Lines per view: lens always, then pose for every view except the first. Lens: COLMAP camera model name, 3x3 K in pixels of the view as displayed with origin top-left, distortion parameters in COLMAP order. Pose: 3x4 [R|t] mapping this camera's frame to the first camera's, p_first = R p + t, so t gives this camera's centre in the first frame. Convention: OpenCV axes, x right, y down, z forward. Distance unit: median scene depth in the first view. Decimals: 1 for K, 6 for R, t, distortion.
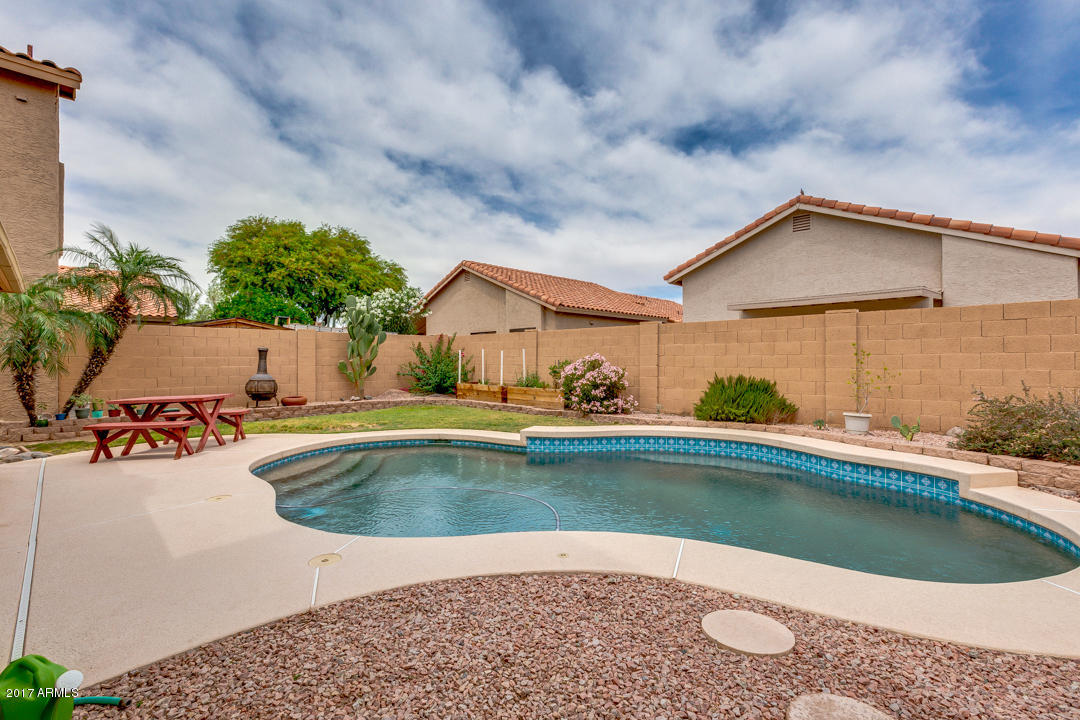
lens RADIAL K [[483.7, 0, 541.5], [0, 483.7, 357.4], [0, 0, 1]] dist [-0.003186, -0.000604]
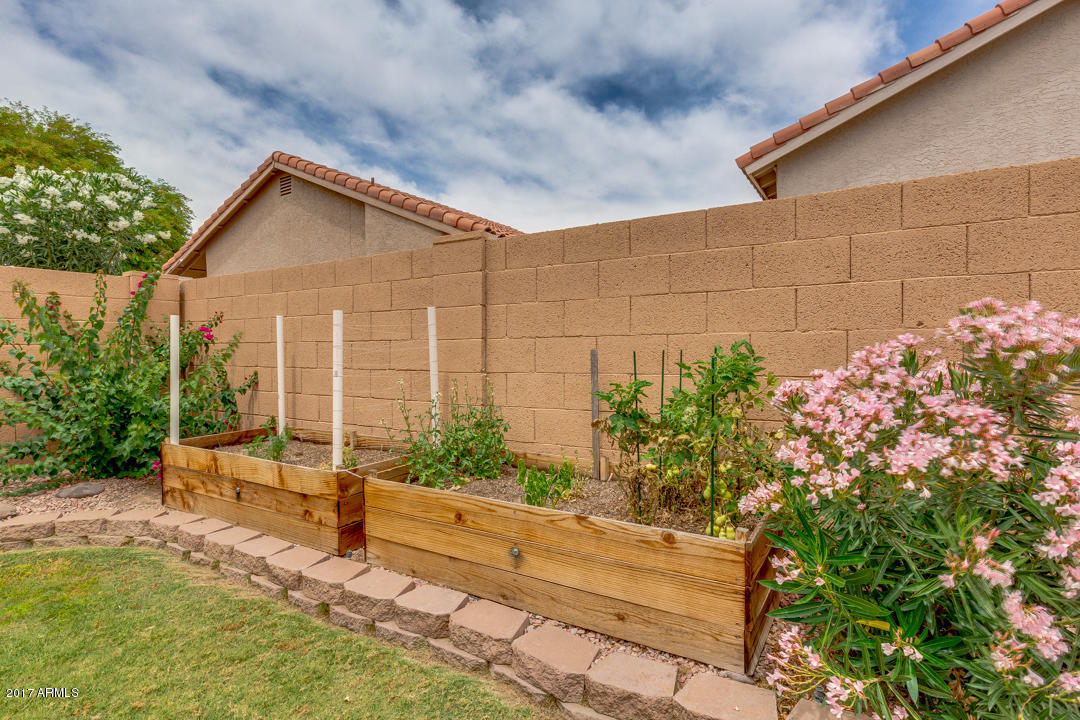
lens RADIAL K [[544.1, 0, 547.0], [0, 544.1, 353.5], [0, 0, 1]] dist [-0.015709, 0.001110]
pose [[0.974817, -0.004685, 0.222956, -0.042827], [0.002461, 0.999944, 0.010249, 0.003592], [-0.222991, -0.009442, 0.974775, 0.710719]]
